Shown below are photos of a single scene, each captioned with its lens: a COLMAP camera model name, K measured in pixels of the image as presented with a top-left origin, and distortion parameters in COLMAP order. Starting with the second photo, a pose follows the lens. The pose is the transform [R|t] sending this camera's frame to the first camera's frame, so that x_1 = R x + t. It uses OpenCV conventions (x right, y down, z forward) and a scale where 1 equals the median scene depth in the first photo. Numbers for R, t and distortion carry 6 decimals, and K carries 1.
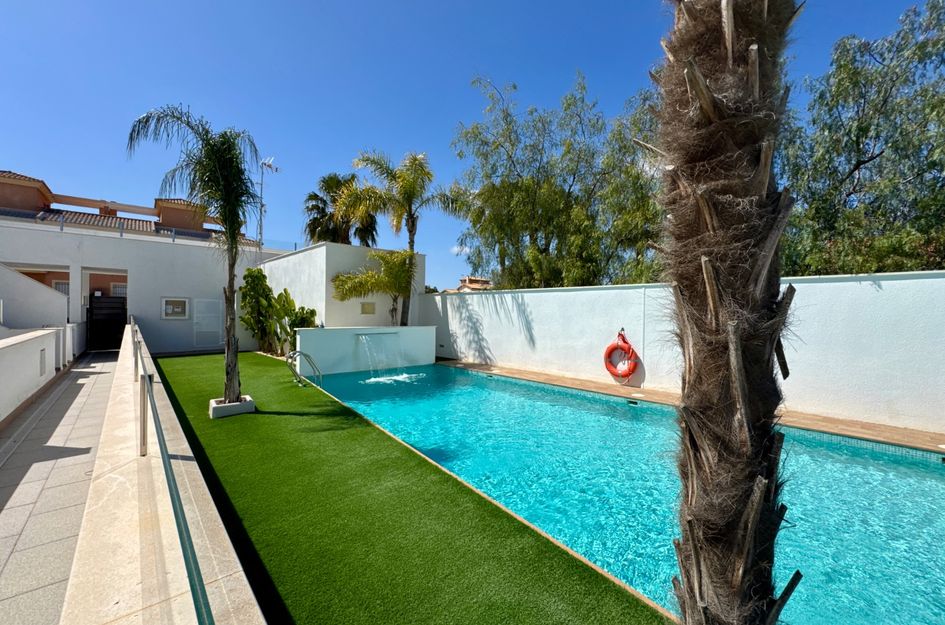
lens RADIAL K [[376.8, 0, 467.3], [0, 376.8, 306.4], [0, 0, 1]] dist [-0.003503, 0.000446]
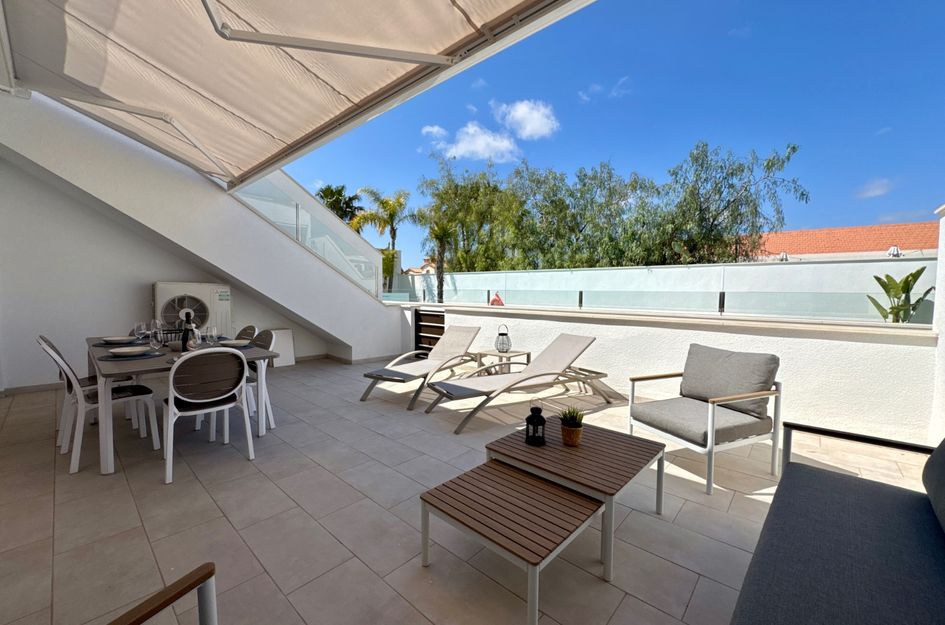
lens RADIAL K [[376.8, 0, 474.2], [0, 376.8, 308.3], [0, 0, 1]] dist [-0.003503, 0.000446]
pose [[0.995222, -0.003566, 0.097572, 0.045204], [-0.001867, 0.998455, 0.055535, 0.021550], [-0.097619, -0.055452, 0.993678, -0.711695]]
